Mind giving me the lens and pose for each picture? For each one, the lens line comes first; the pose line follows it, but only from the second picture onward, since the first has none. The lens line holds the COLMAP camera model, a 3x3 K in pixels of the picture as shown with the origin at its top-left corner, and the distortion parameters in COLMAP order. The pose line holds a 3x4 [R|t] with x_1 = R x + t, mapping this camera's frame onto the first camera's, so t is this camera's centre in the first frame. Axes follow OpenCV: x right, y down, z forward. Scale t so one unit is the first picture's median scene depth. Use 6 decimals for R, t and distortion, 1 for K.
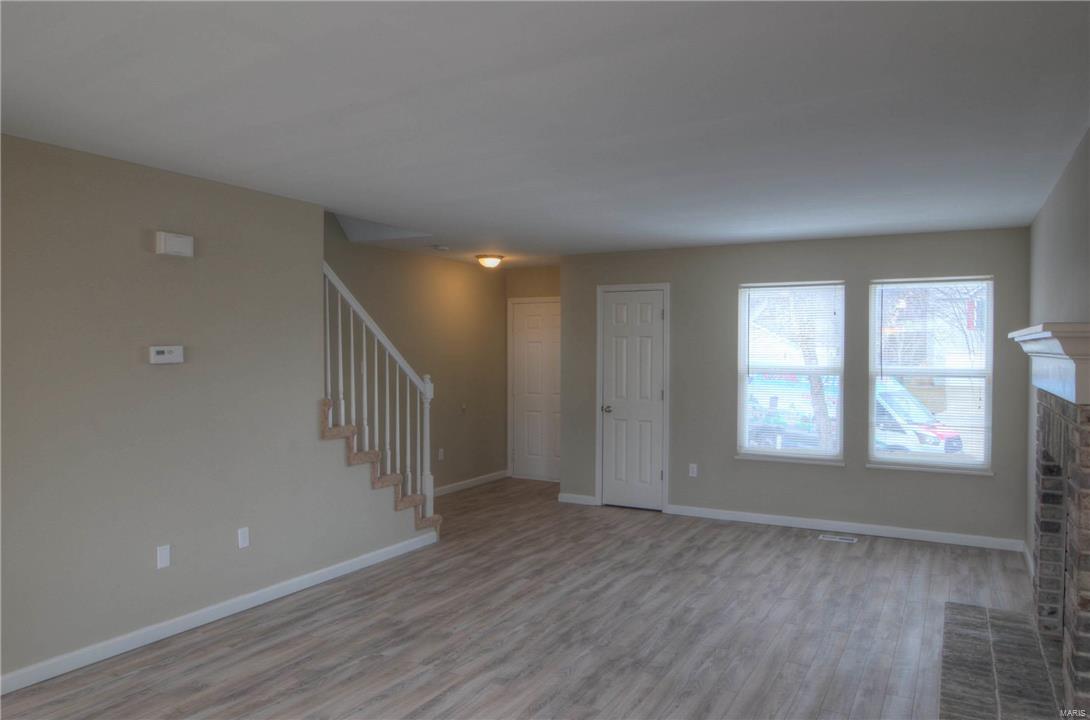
lens RADIAL K [[747.5, 0, 561.9], [0, 747.5, 363.8], [0, 0, 1]] dist [-0.025432, 0.001463]
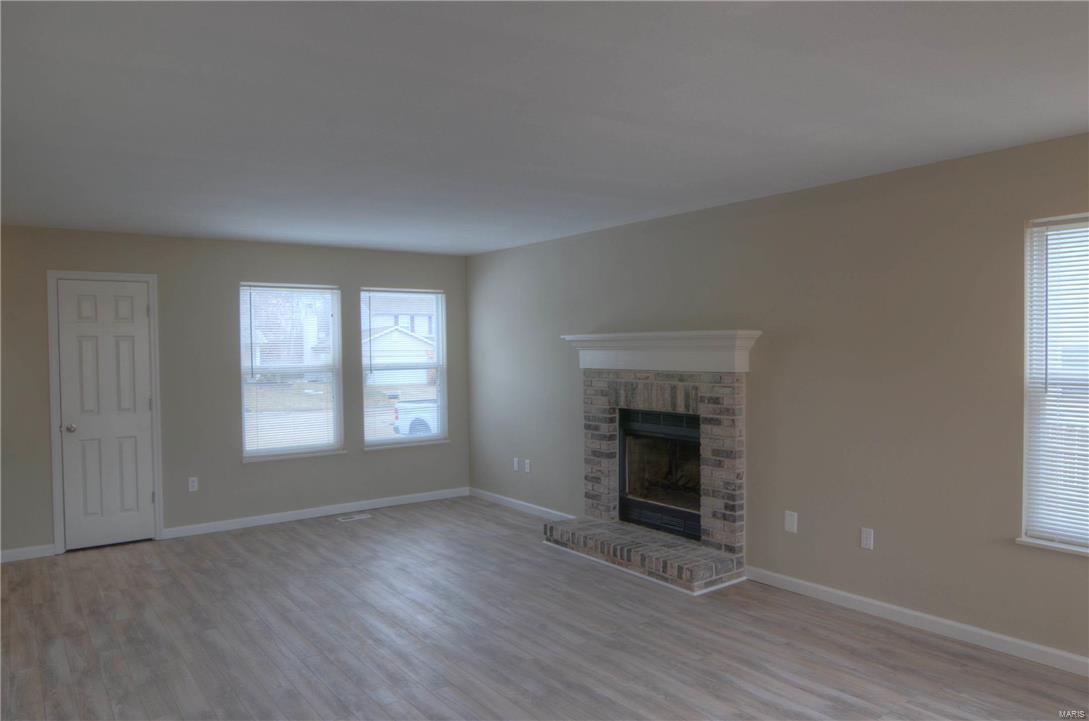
lens RADIAL K [[746.8, 0, 561.3], [0, 746.8, 364.3], [0, 0, 1]] dist [-0.025432, 0.001463]
pose [[0.419836, -0.029608, 0.907117, -0.504506], [0.030295, 0.999368, 0.018598, -0.006377], [-0.907094, 0.019673, 0.420468, 0.242233]]
